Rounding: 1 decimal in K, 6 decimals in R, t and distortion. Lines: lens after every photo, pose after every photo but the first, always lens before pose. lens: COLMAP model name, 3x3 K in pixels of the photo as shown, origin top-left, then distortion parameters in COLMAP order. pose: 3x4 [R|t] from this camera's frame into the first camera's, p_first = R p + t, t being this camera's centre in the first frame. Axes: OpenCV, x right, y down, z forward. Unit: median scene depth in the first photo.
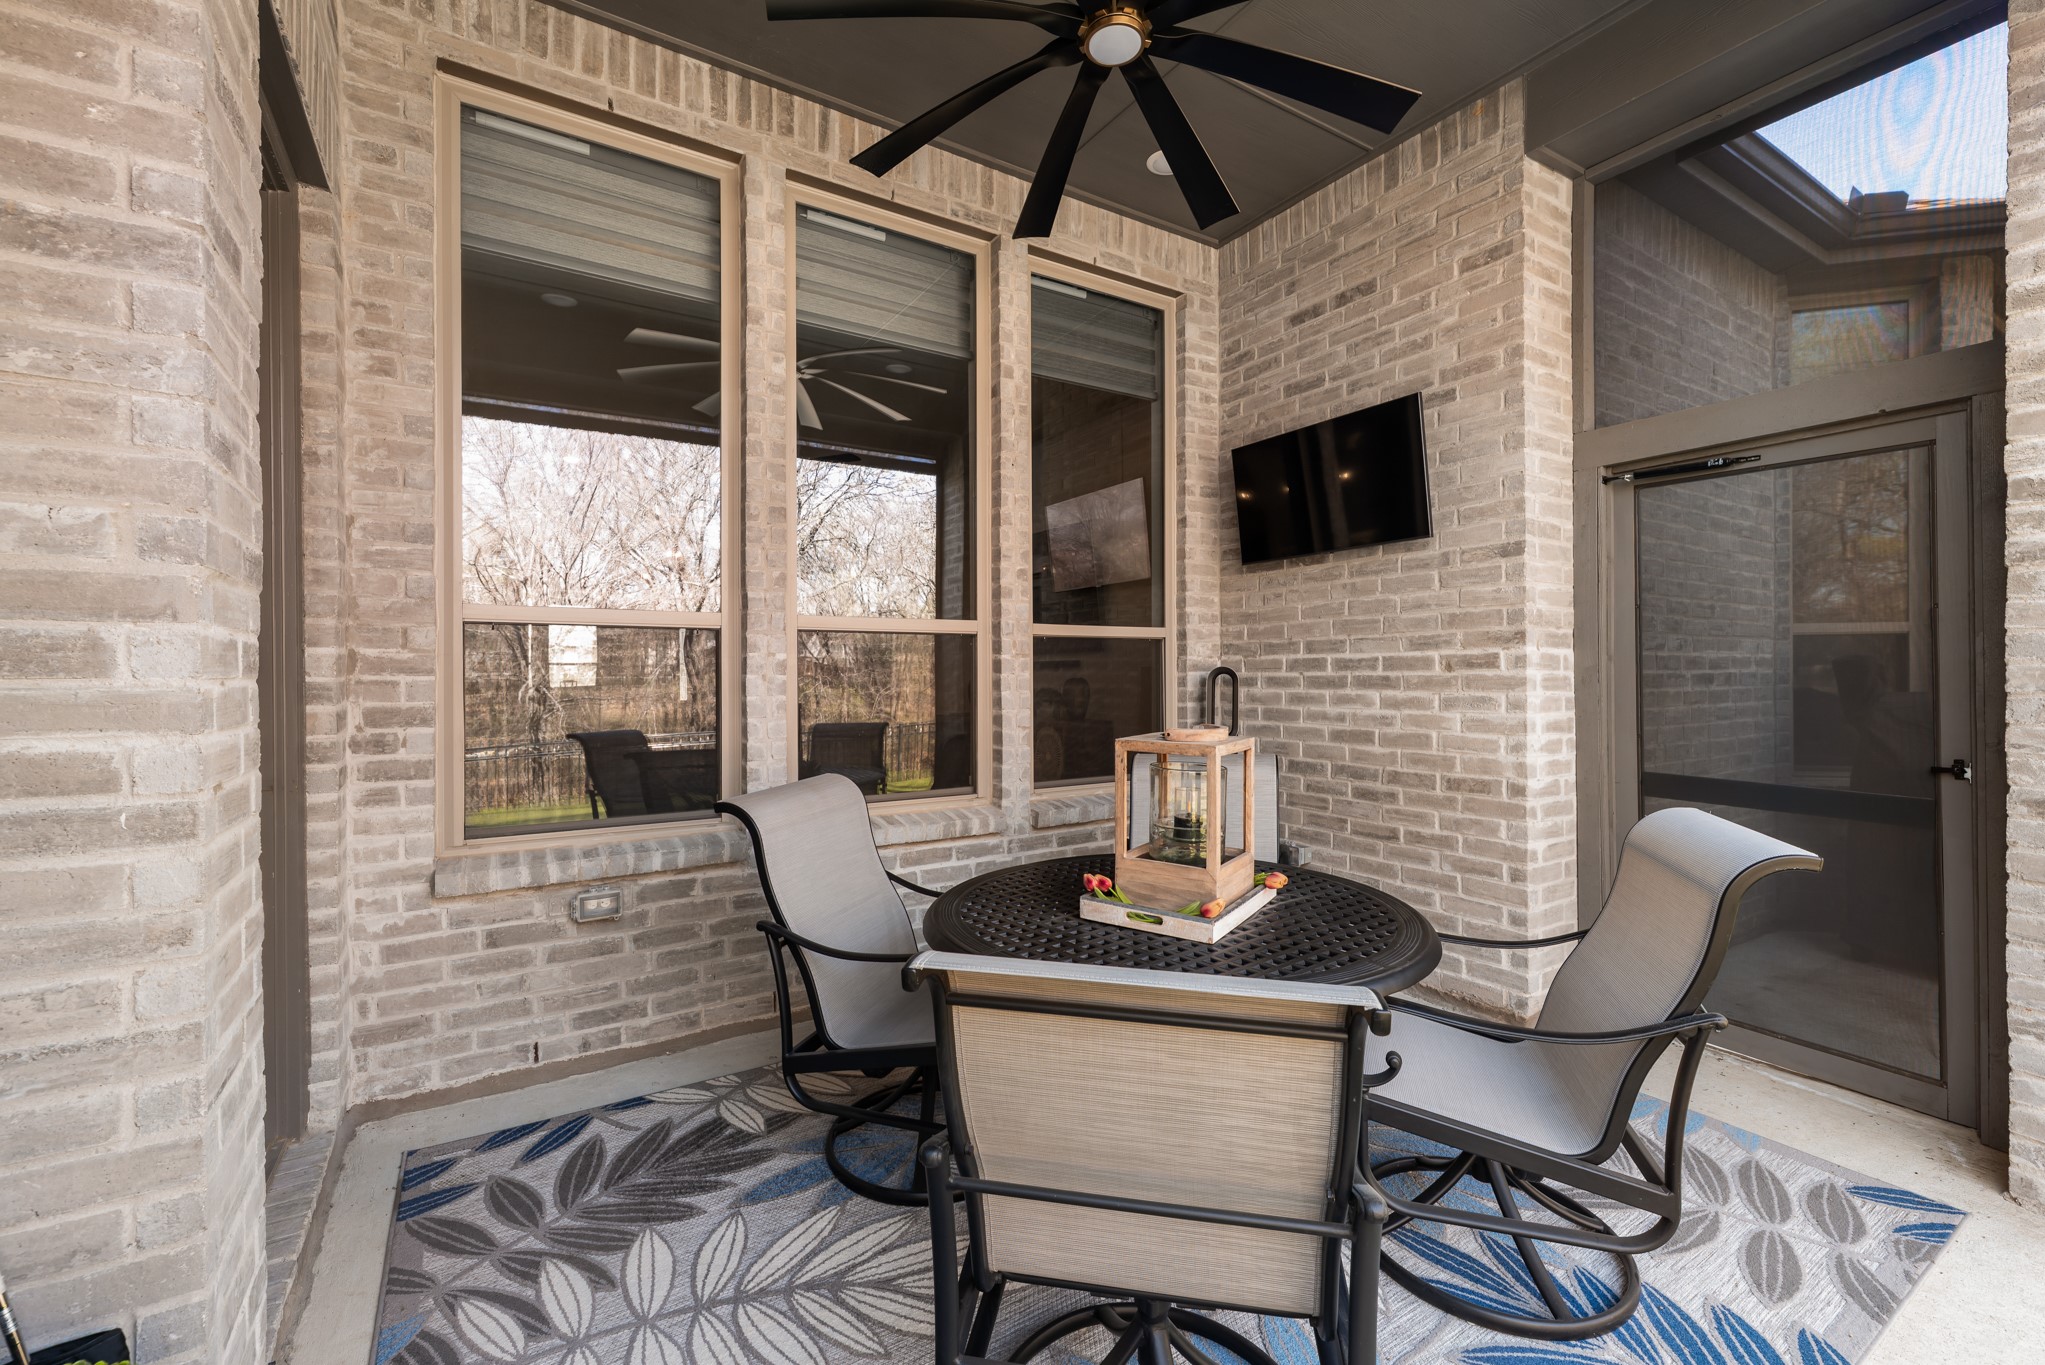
lens RADIAL K [[855.5, 0, 1018.7], [0, 855.5, 674.9], [0, 0, 1]] dist [-0.001377, 0.000282]
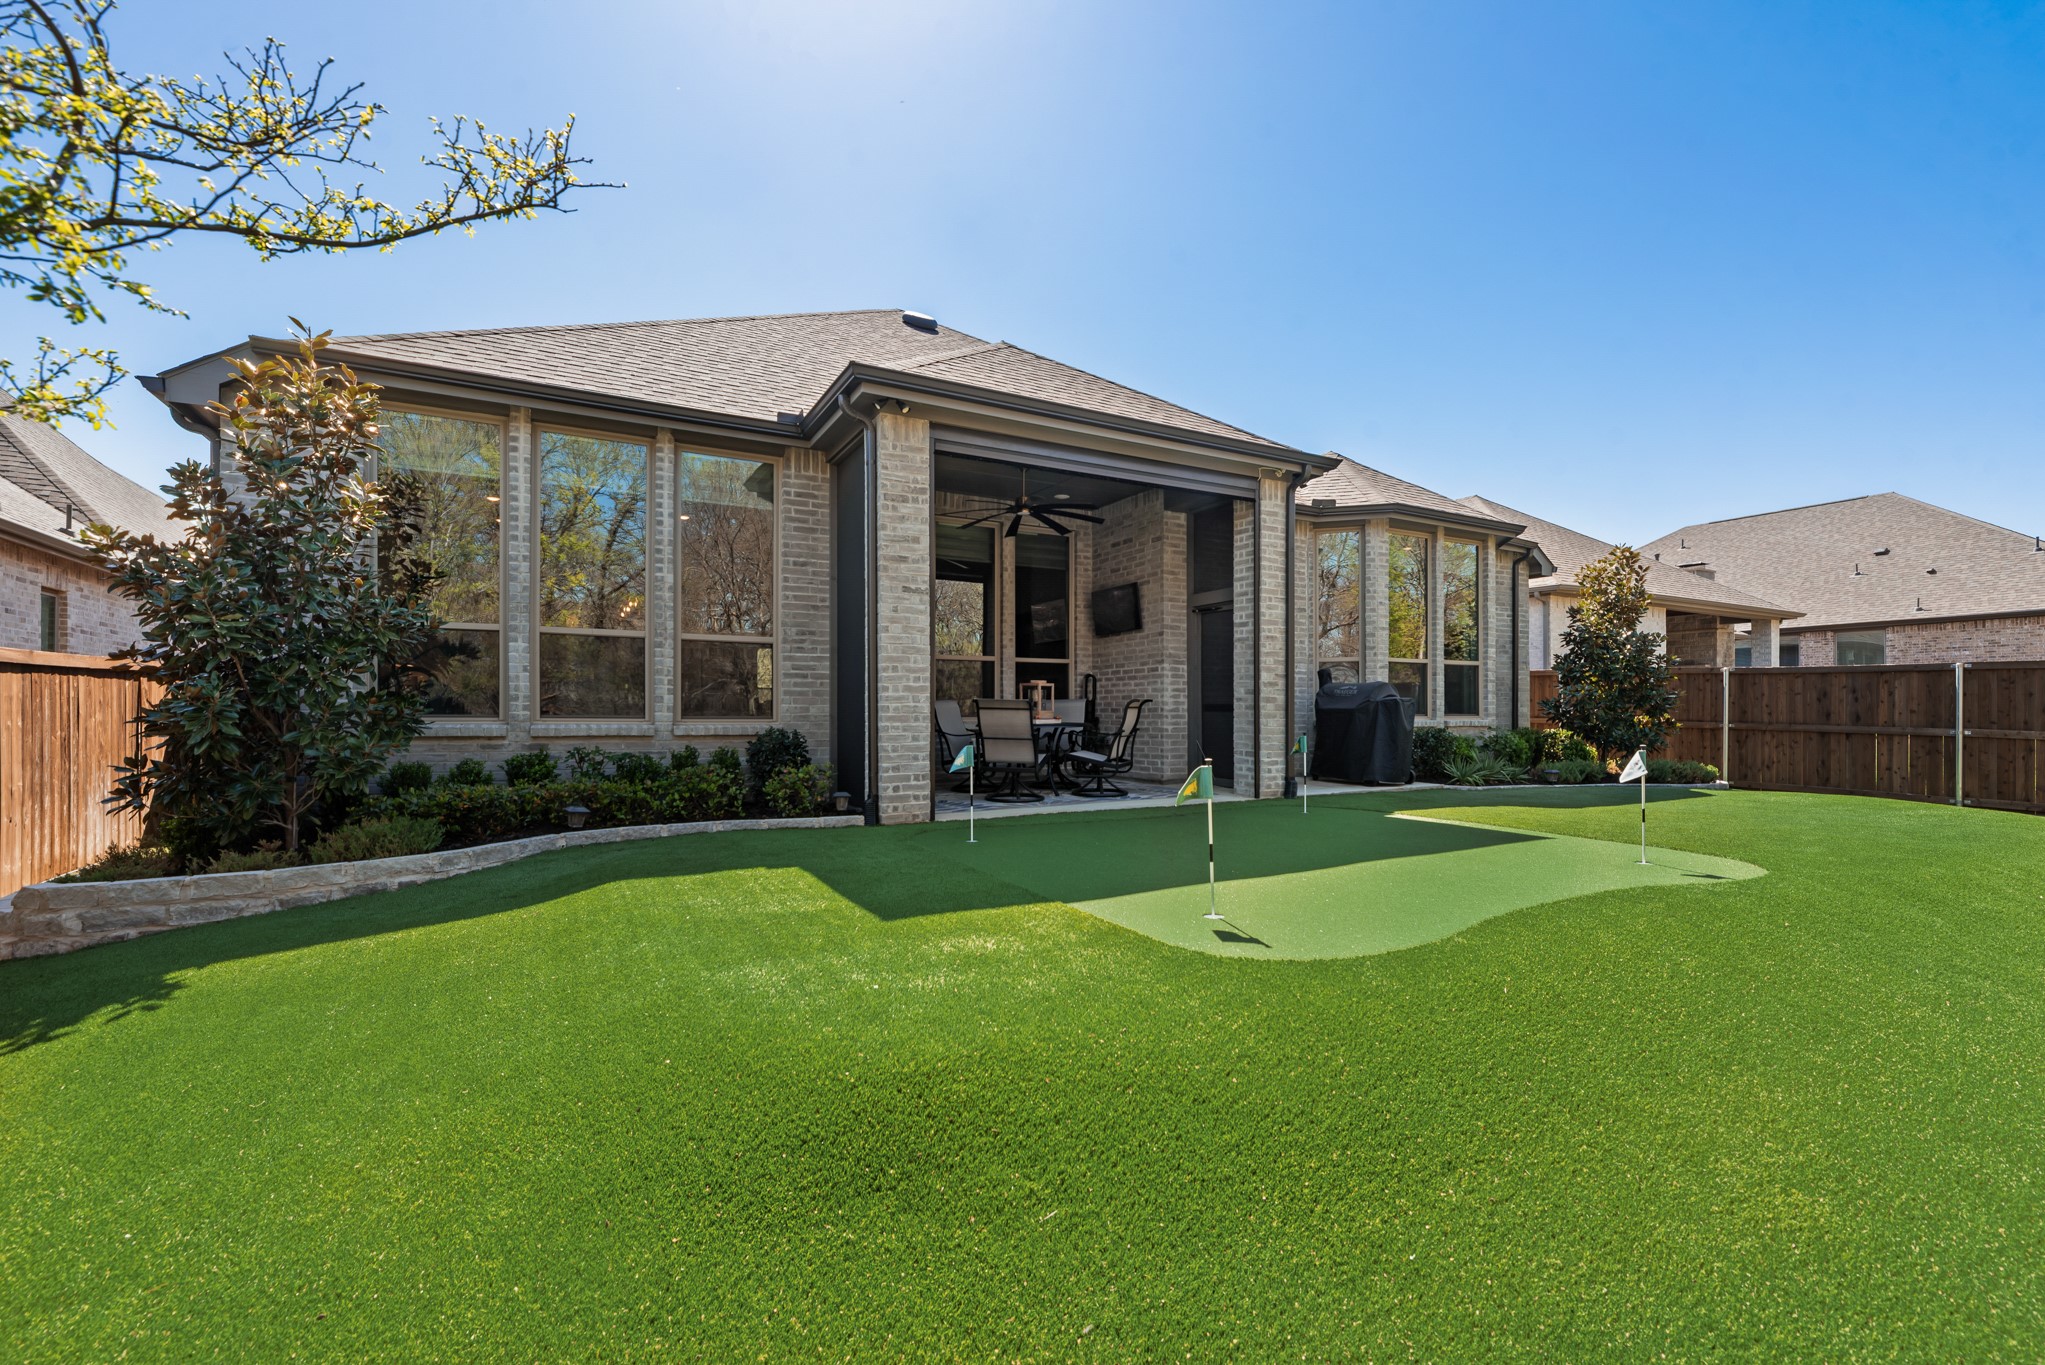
lens RADIAL K [[855.5, 0, 1021.5], [0, 855.5, 701.3], [0, 0, 1]] dist [-0.001377, 0.000282]
pose [[0.998126, 0.003363, -0.061098, 0.205589], [-0.004064, 0.999927, -0.011347, 0.113910], [0.061056, 0.011574, 0.998067, -1.765691]]
